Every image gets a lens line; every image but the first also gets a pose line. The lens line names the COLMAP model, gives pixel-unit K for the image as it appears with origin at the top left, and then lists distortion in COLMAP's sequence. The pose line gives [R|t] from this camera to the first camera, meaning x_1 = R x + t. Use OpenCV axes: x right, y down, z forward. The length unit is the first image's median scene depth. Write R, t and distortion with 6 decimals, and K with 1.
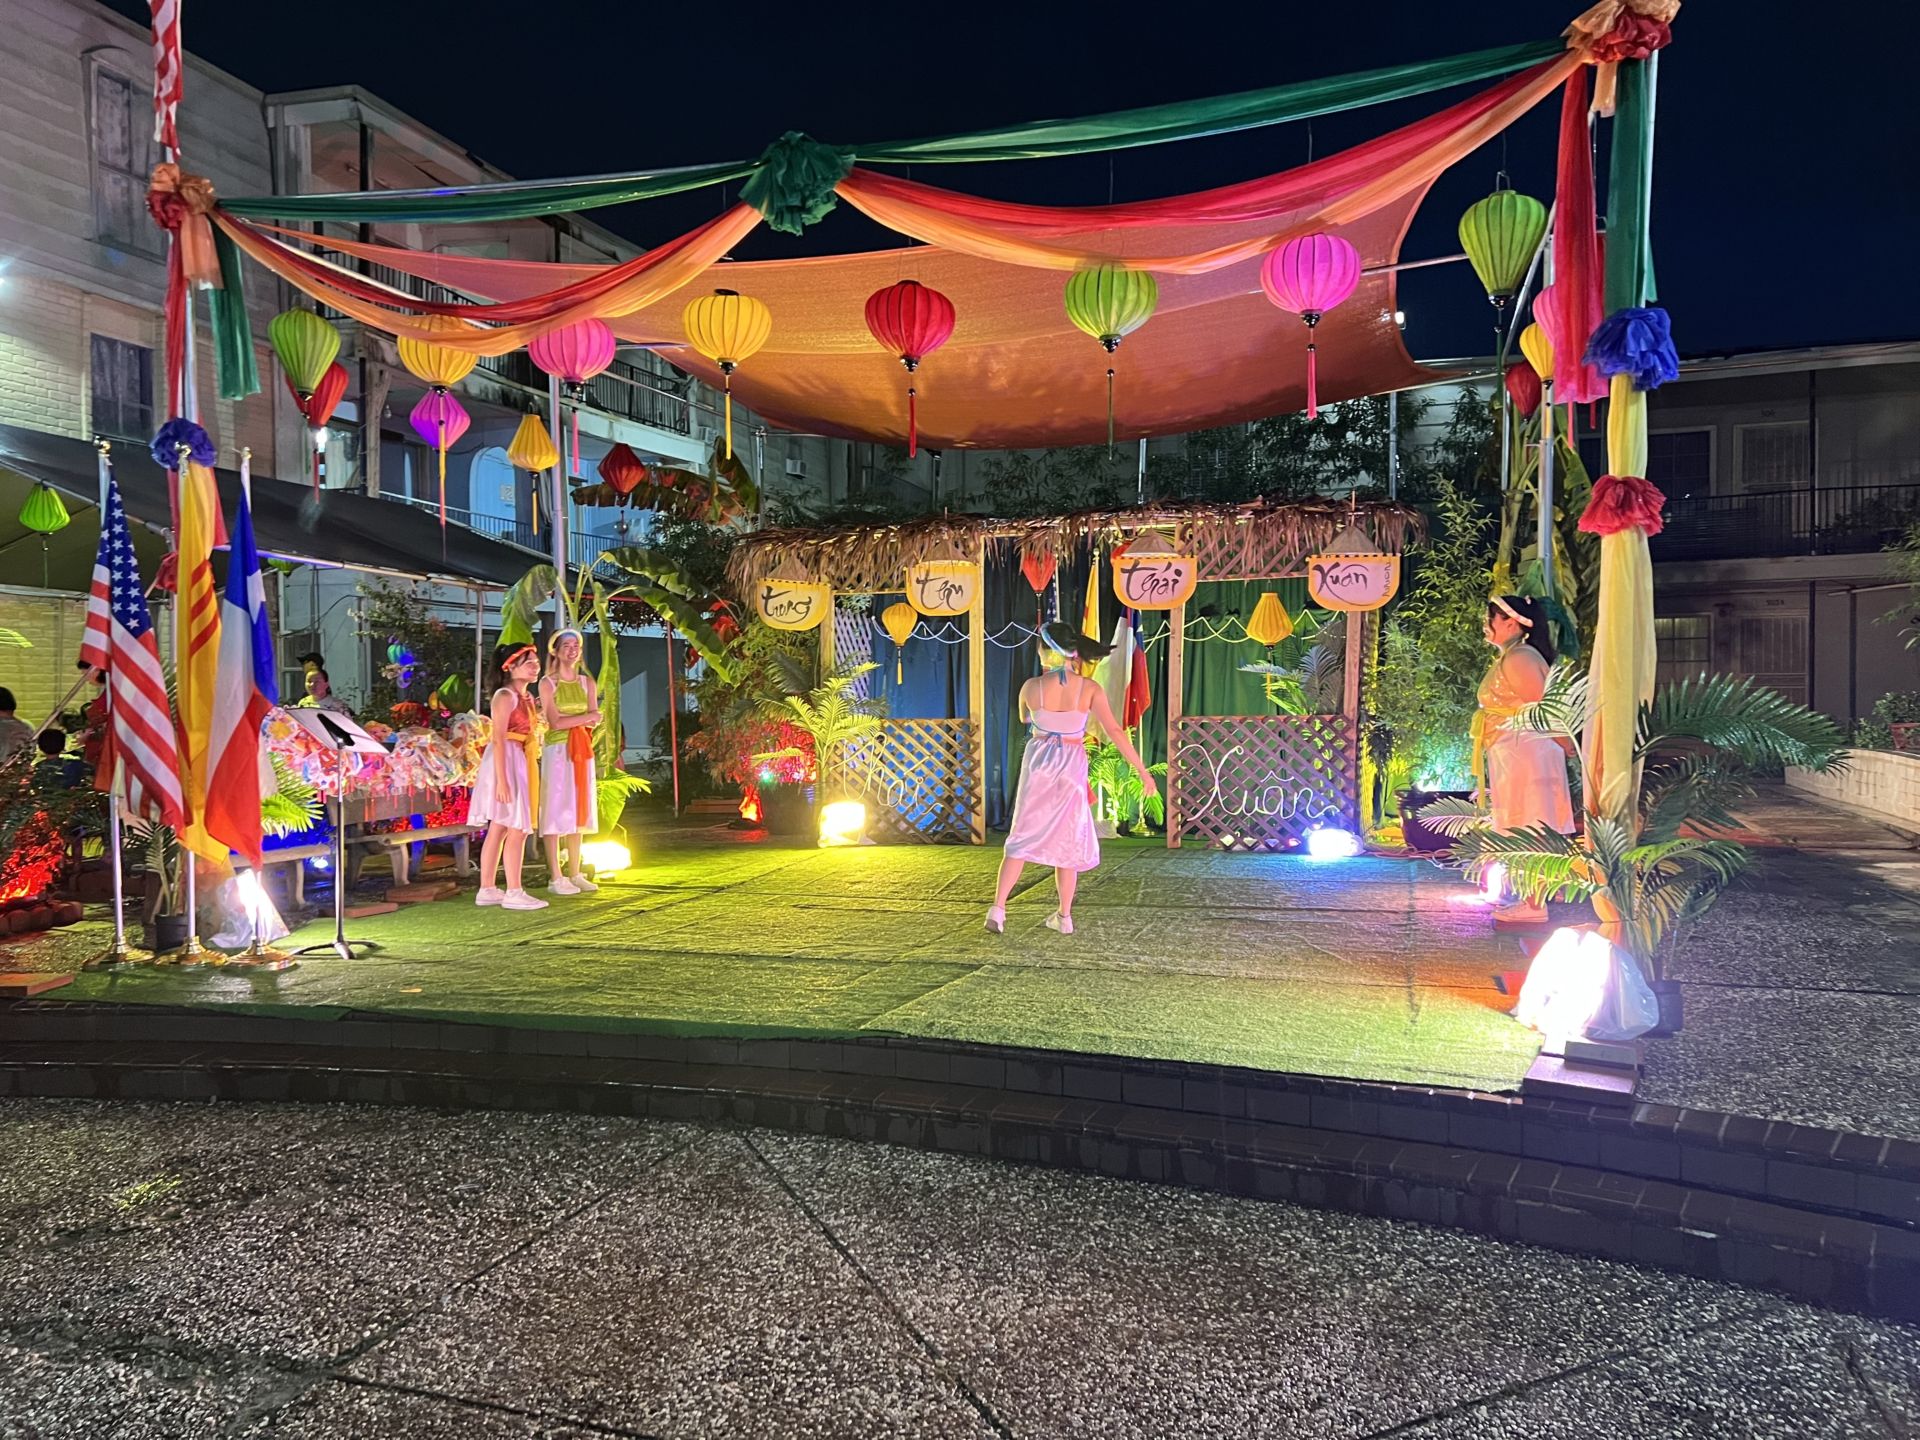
lens RADIAL K [[1473.7, 0, 961.5], [0, 1473.7, 723.1], [0, 0, 1]] dist [0.014131, -0.010845]
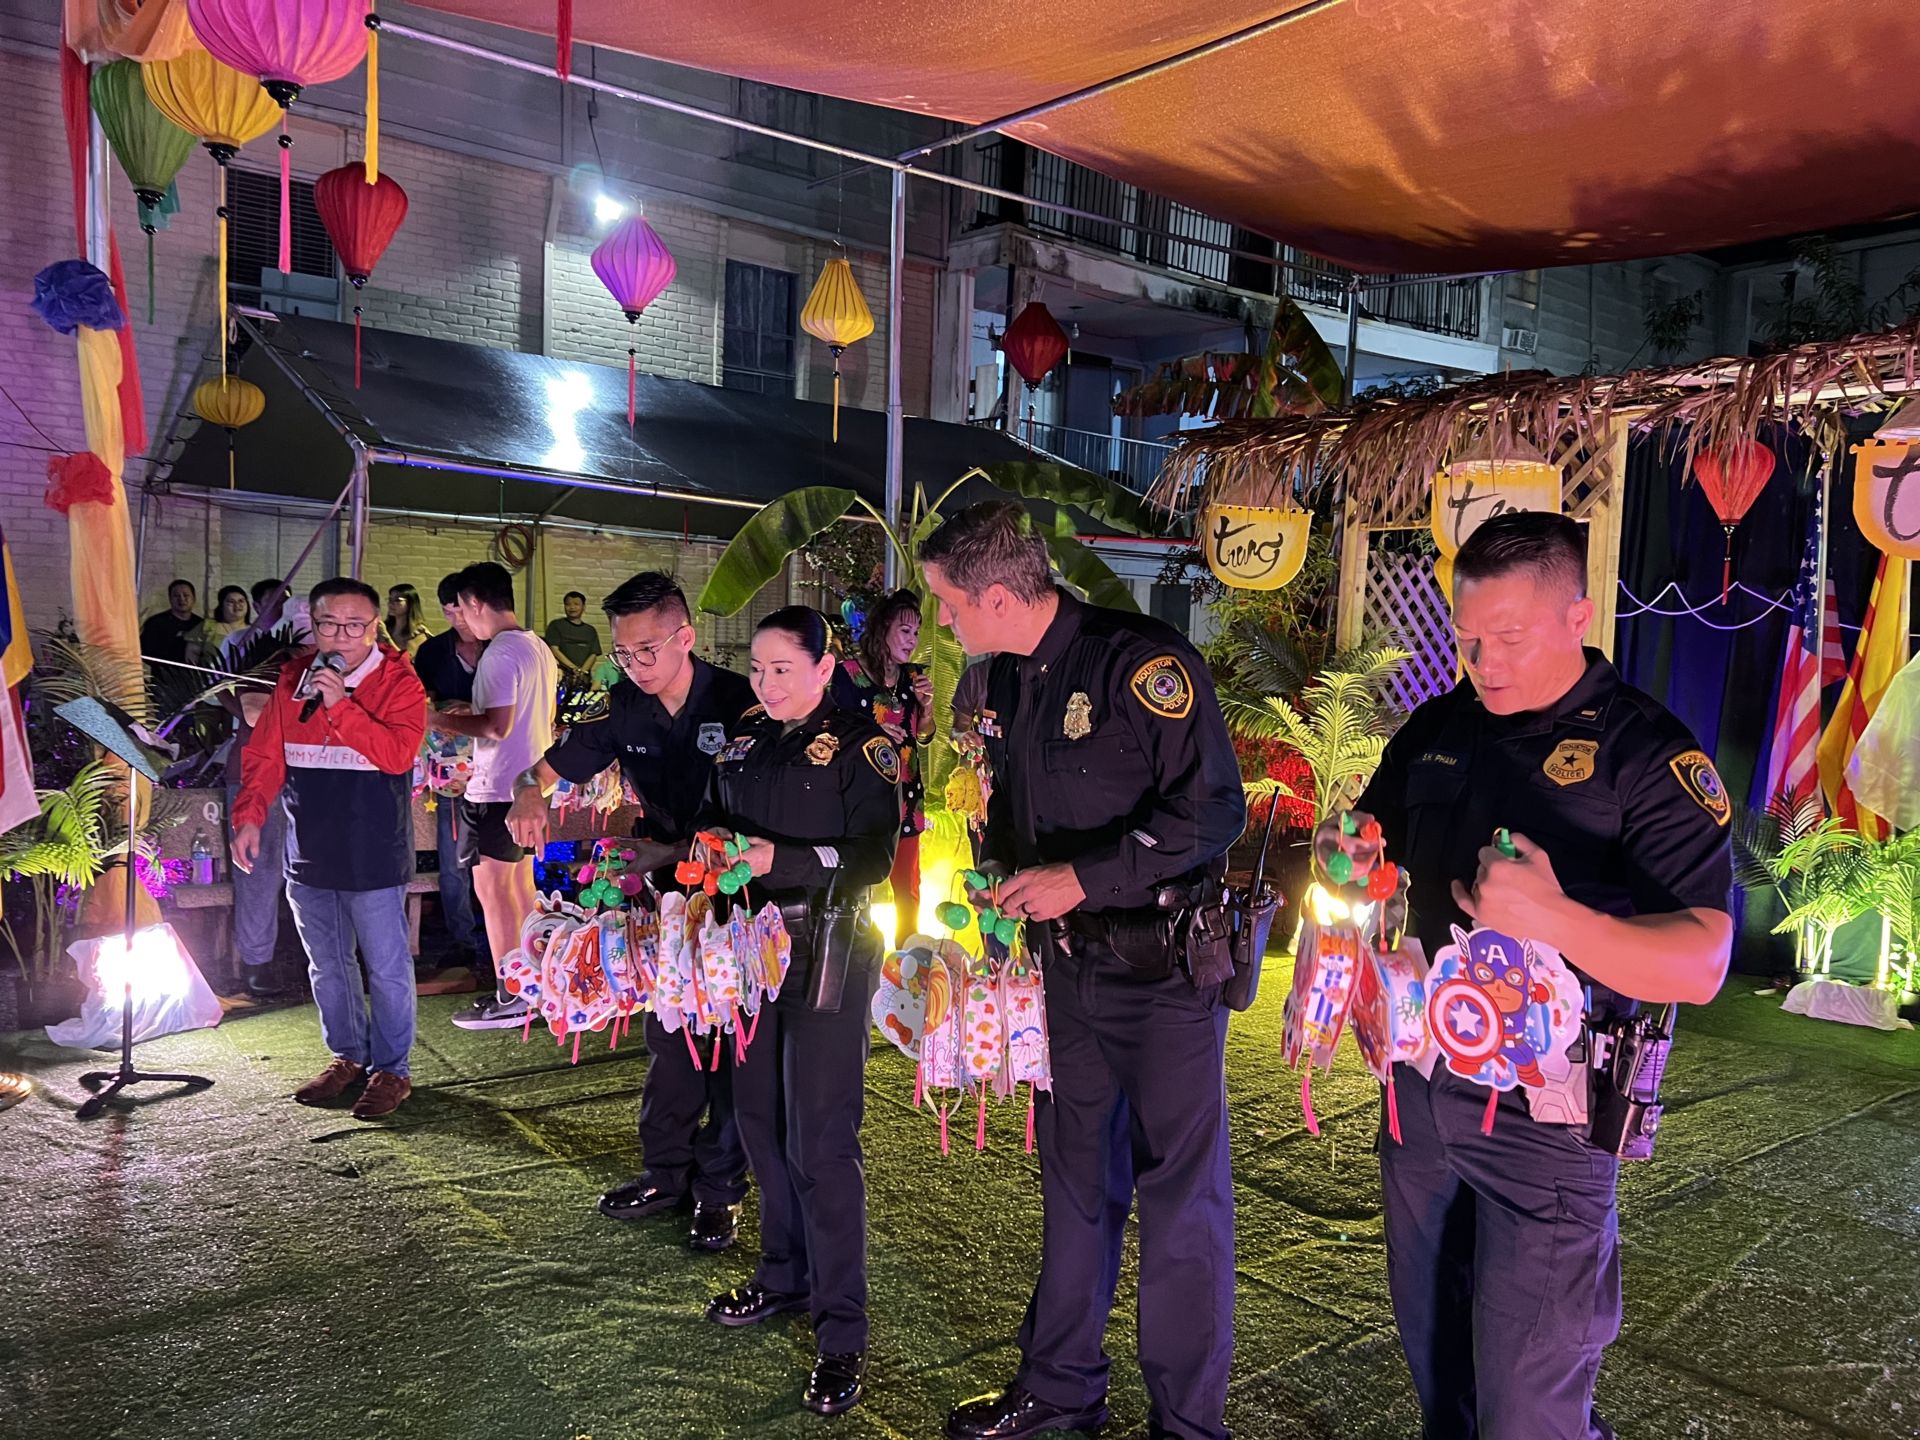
lens RADIAL K [[1473.7, 0, 959.1], [0, 1473.7, 722.8], [0, 0, 1]] dist [0.014131, -0.010845]
pose [[0.812358, 0.072546, -0.578629, 0.100217], [-0.054578, 0.997335, 0.048417, -0.022713], [0.580600, -0.007752, 0.814152, 0.318784]]
